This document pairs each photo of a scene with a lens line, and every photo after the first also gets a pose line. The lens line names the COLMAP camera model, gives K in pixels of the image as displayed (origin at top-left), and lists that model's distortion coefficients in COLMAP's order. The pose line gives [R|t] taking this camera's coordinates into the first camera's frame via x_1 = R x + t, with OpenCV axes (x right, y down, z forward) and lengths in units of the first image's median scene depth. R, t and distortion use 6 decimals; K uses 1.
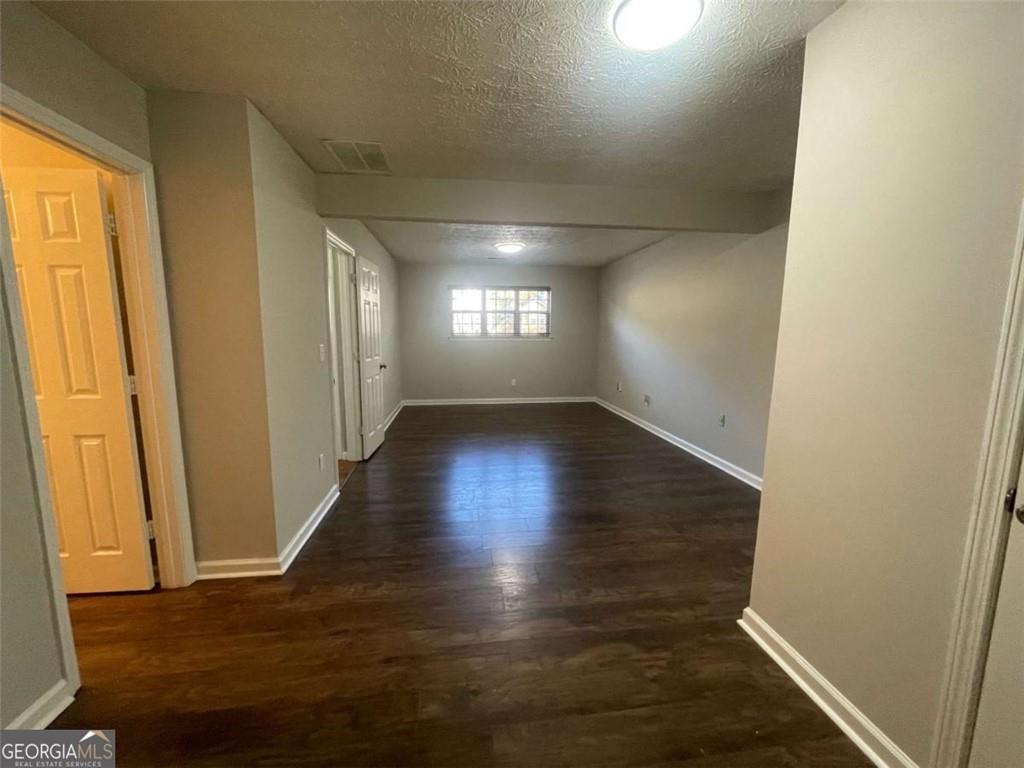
lens RADIAL K [[412.1, 0, 508.9], [0, 412.1, 386.8], [0, 0, 1]] dist [-0.000254, -0.000250]
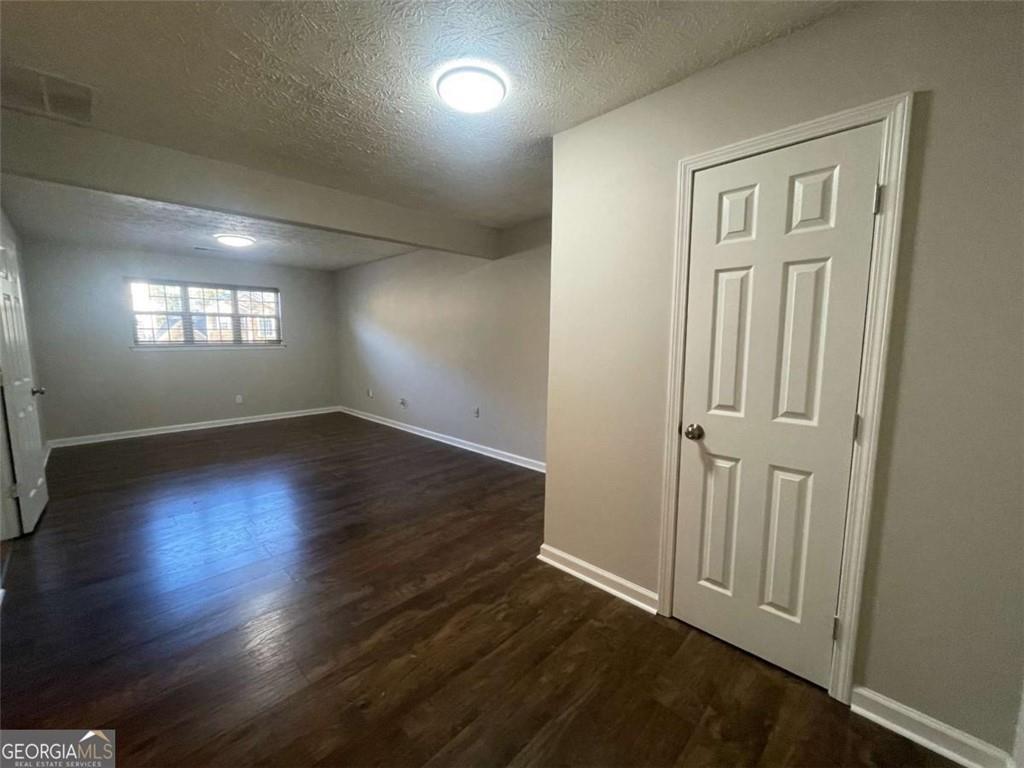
lens RADIAL K [[414.1, 0, 513.7], [0, 414.1, 382.2], [0, 0, 1]] dist [-0.001339, -0.000153]
pose [[0.786030, -0.071464, 0.614044, -0.142909], [0.087217, 0.996180, 0.004292, 0.000281], [-0.612006, 0.050181, 0.789260, -0.013302]]
